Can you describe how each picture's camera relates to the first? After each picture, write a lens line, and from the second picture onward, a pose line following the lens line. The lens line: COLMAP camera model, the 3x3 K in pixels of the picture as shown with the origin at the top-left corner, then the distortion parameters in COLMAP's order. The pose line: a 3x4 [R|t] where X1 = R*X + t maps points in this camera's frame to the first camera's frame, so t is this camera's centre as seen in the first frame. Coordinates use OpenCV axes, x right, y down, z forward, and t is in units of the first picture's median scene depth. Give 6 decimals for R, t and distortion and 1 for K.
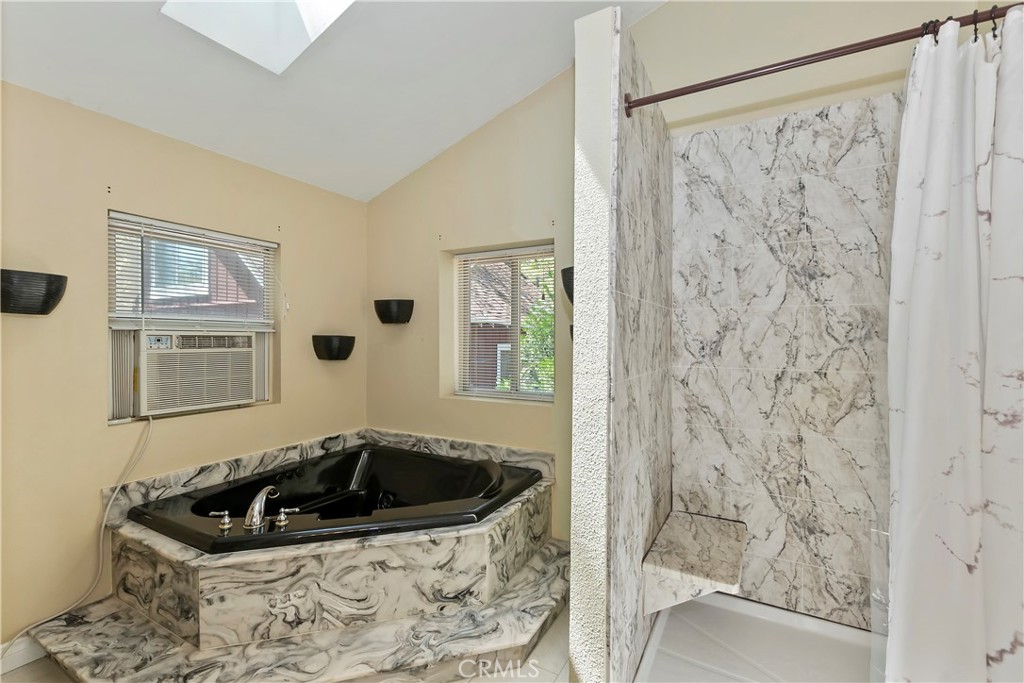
lens RADIAL K [[450.4, 0, 506.8], [0, 450.4, 345.1], [0, 0, 1]] dist [0.005469, -0.005398]
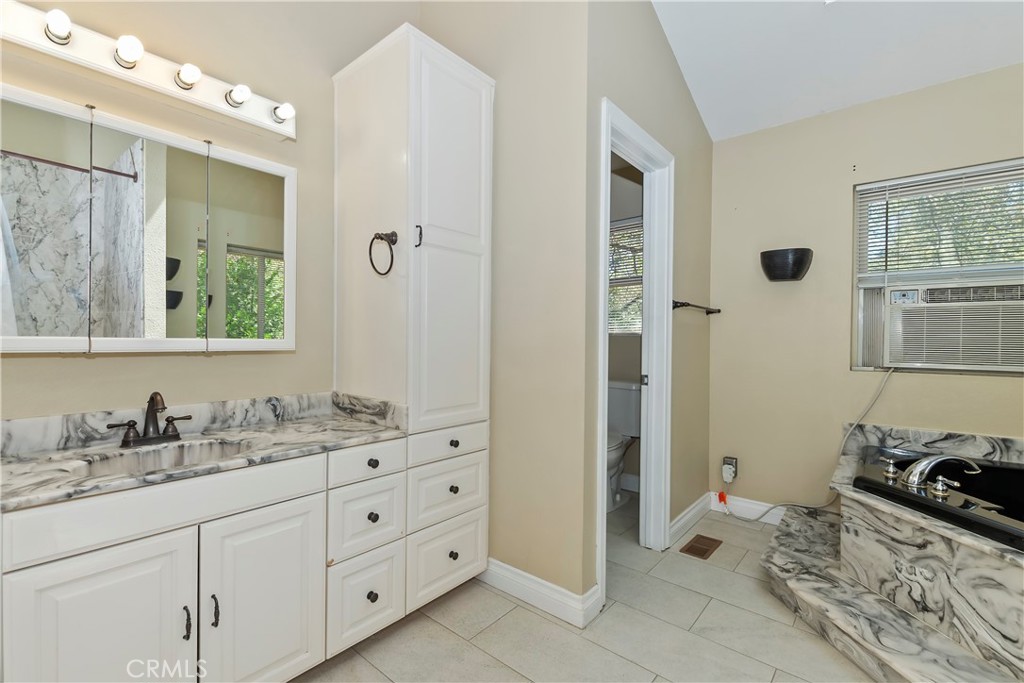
lens RADIAL K [[450.4, 0, 506.7], [0, 450.4, 339.5], [0, 0, 1]] dist [0.005469, -0.005398]
pose [[-0.181109, 0.000912, -0.983463, 0.491295], [-0.022747, 0.999728, 0.005116, 0.129284], [0.983200, 0.023298, -0.181039, 0.372876]]
